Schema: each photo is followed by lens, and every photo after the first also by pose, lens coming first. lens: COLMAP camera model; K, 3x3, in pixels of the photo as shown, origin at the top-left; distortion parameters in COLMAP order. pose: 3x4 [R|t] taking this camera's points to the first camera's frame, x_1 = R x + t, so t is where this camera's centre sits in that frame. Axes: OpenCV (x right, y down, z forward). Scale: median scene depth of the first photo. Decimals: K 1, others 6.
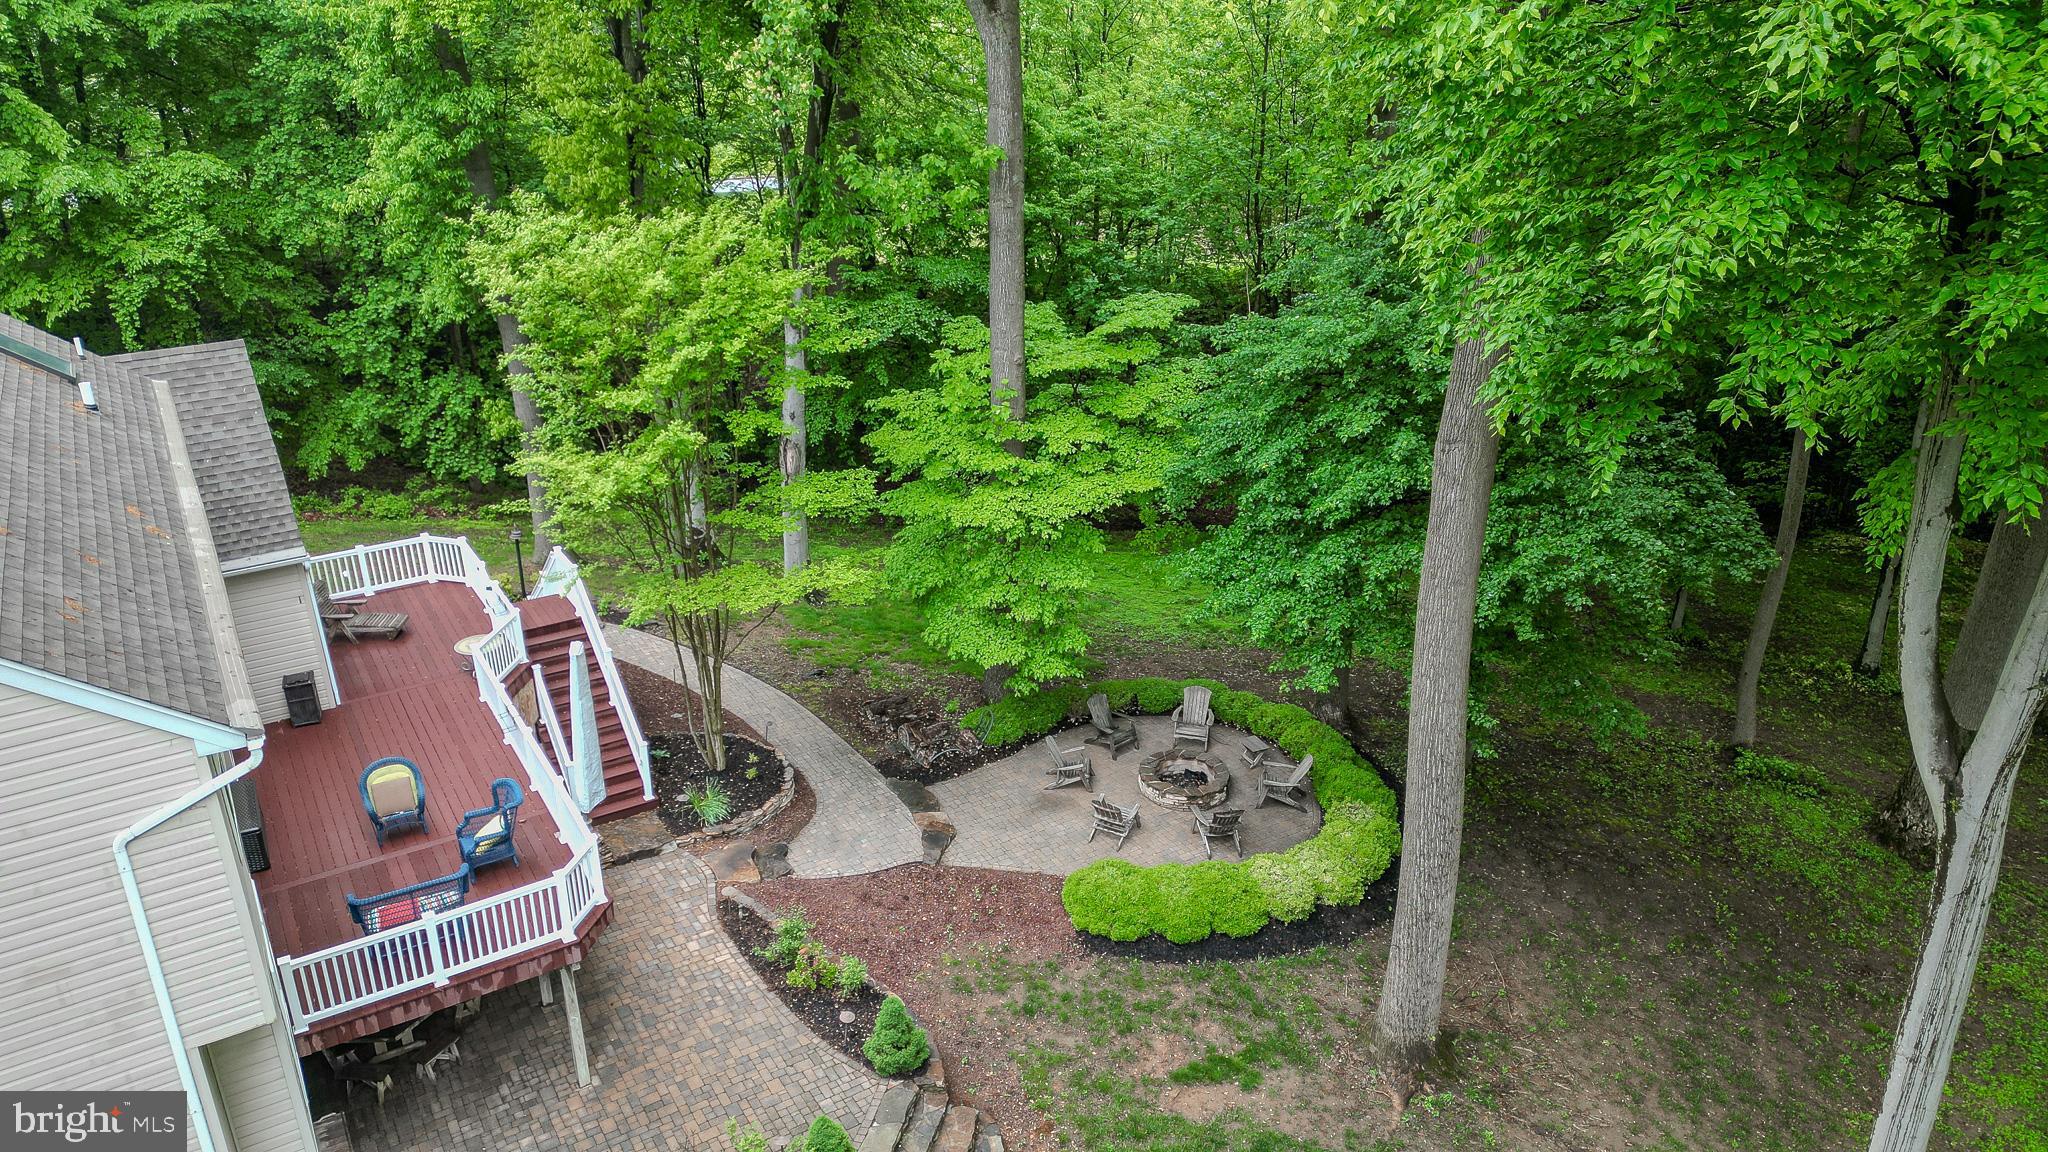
lens RADIAL K [[1405.2, 0, 1005.5], [0, 1405.2, 566.1], [0, 0, 1]] dist [0.039725, -0.020402]
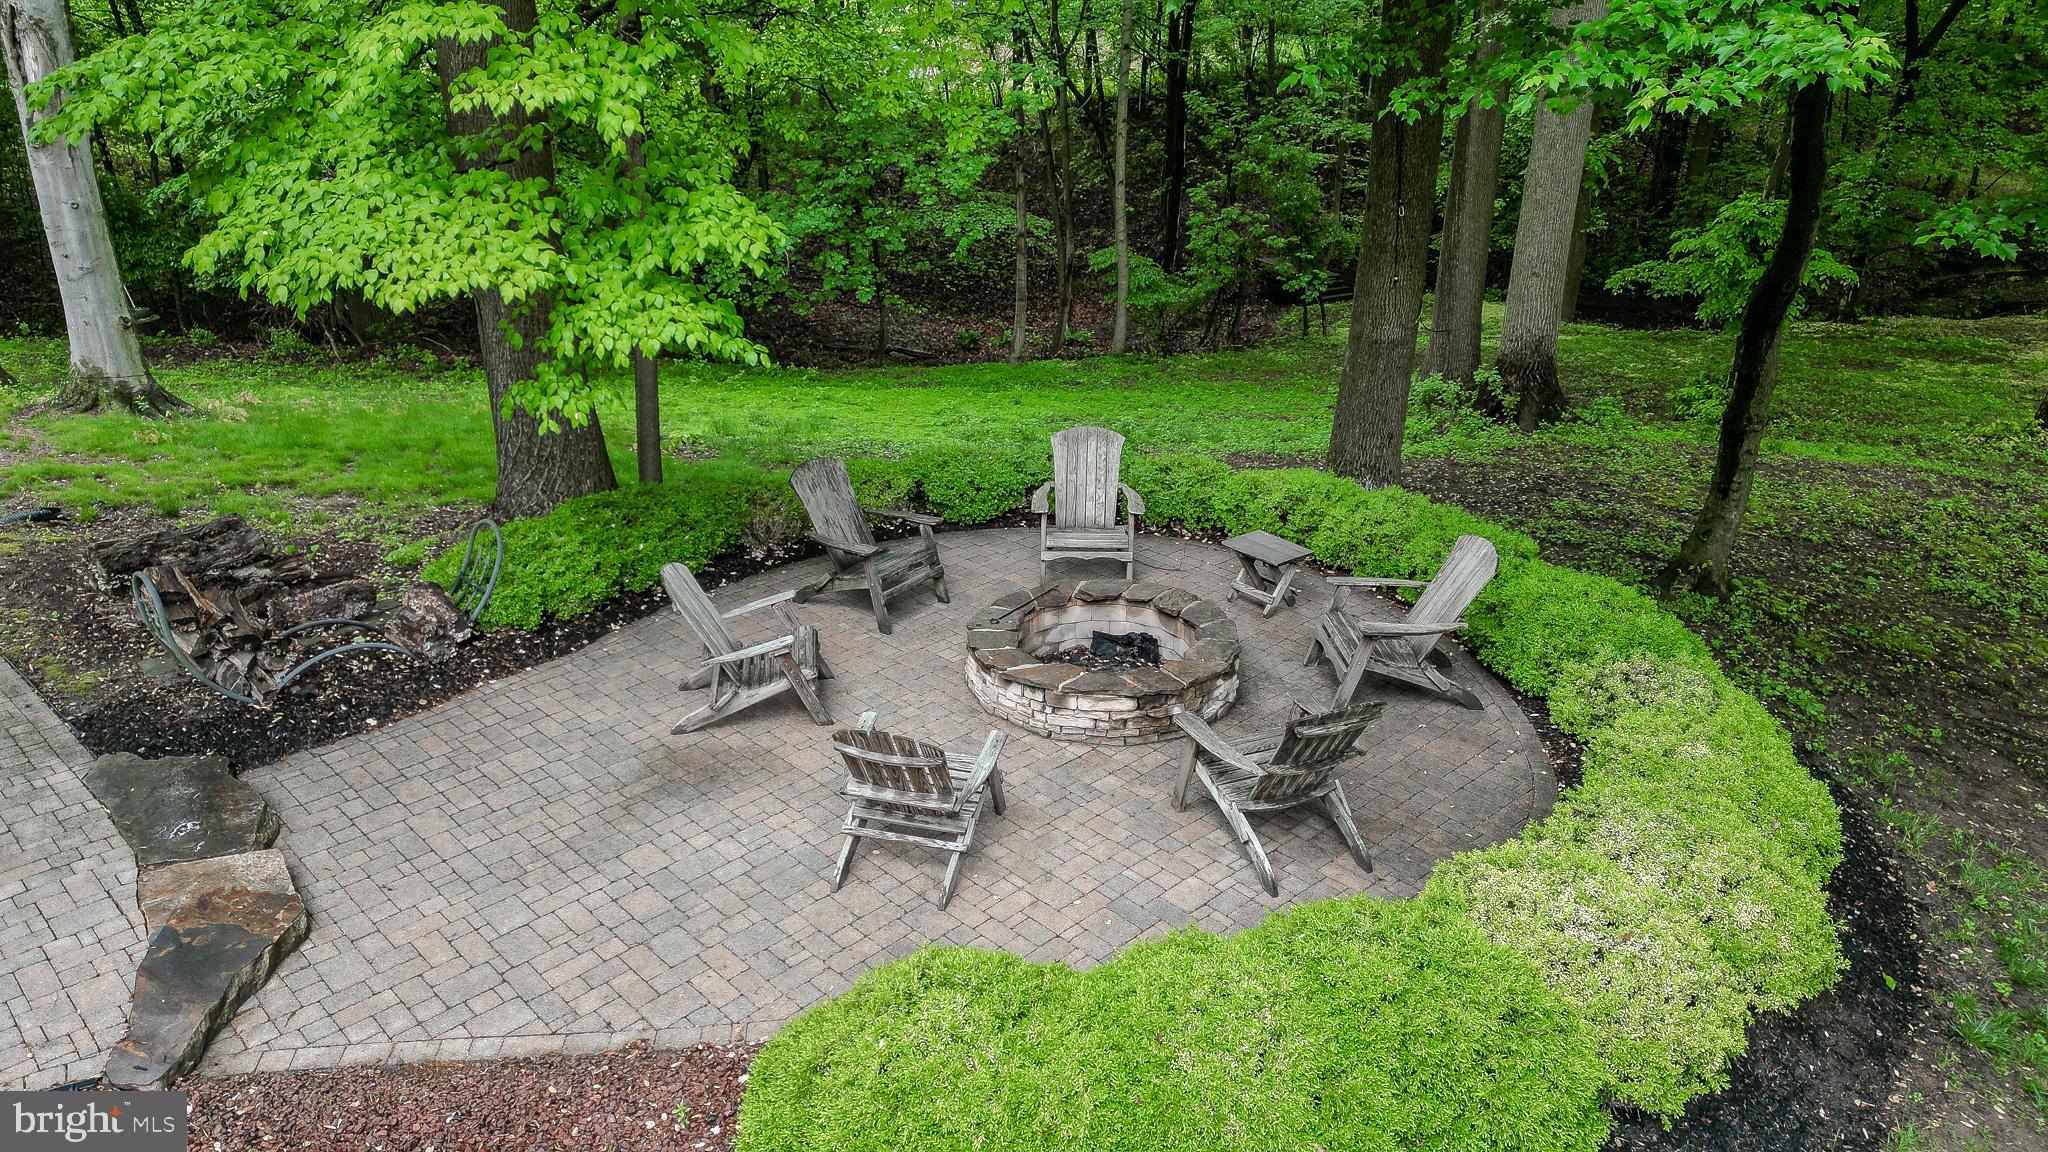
lens RADIAL K [[1405.2, 0, 1041.9], [0, 1405.2, 572.0], [0, 0, 1]] dist [0.039725, -0.020402]
pose [[0.970089, -0.083957, 0.227771, 0.039359], [0.084569, 0.996392, 0.007091, 0.129749], [-0.227544, 0.012384, 0.973689, 0.689193]]
